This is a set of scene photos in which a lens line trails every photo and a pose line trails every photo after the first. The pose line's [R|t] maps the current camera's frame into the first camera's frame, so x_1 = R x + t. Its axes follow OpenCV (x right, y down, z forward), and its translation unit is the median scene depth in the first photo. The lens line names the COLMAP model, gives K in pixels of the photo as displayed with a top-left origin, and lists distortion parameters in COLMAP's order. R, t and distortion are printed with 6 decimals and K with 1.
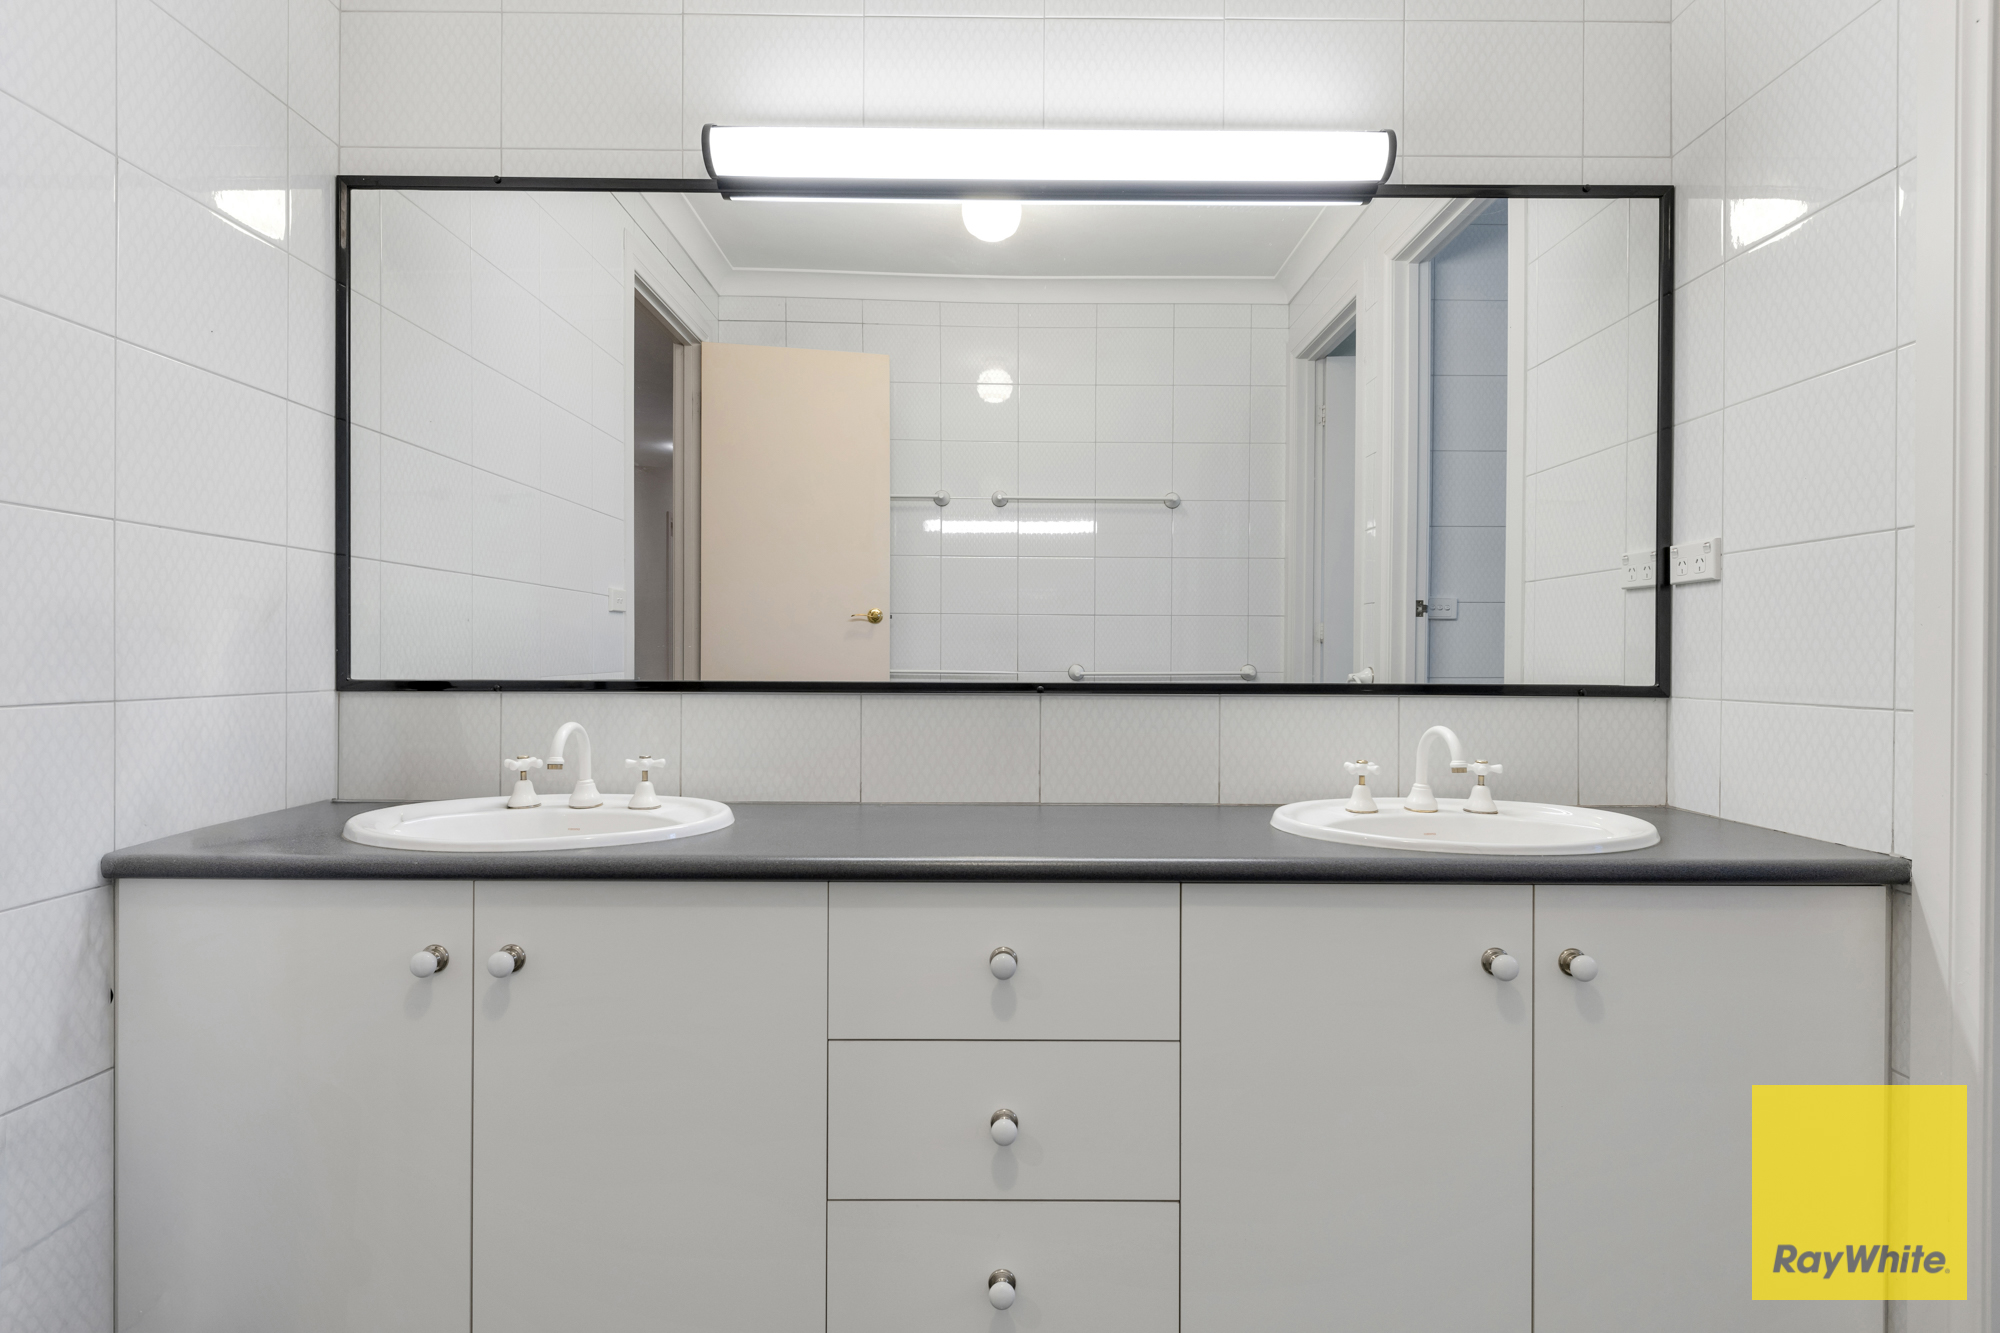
lens RADIAL K [[970.7, 0, 1000.0], [0, 970.7, 666.5], [0, 0, 1]] dist [0.001051, -0.000045]
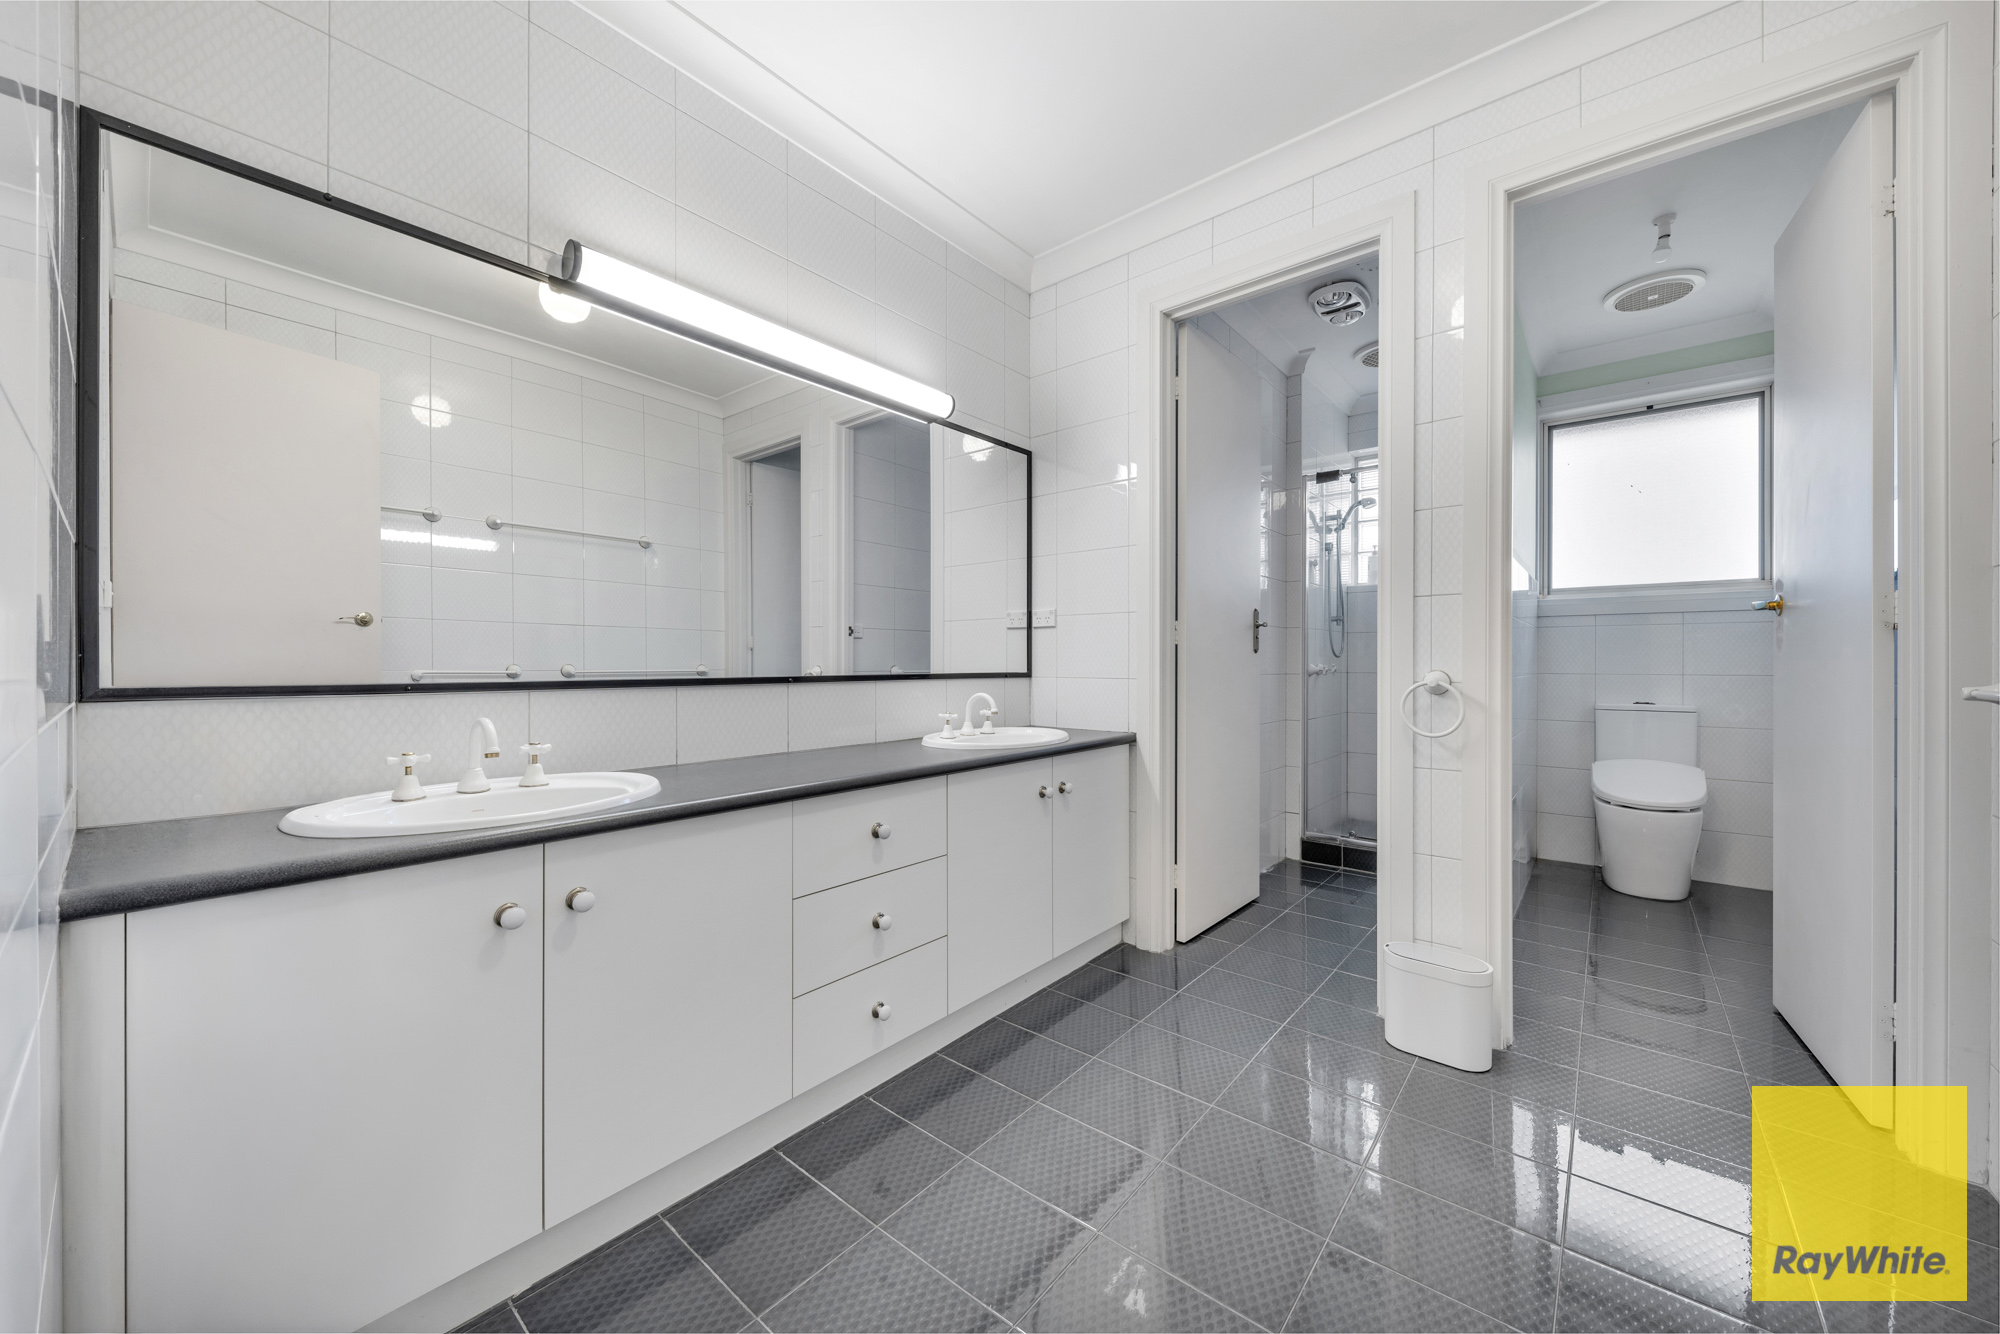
lens RADIAL K [[713.3, 0, 1005.0], [0, 713.3, 661.7], [0, 0, 1]] dist [0.011150, -0.006219]
pose [[0.647983, -0.004189, 0.761643, -0.612480], [0.008430, 0.999963, -0.001673, -0.002318], [-0.761608, 0.007505, 0.647995, -0.026818]]
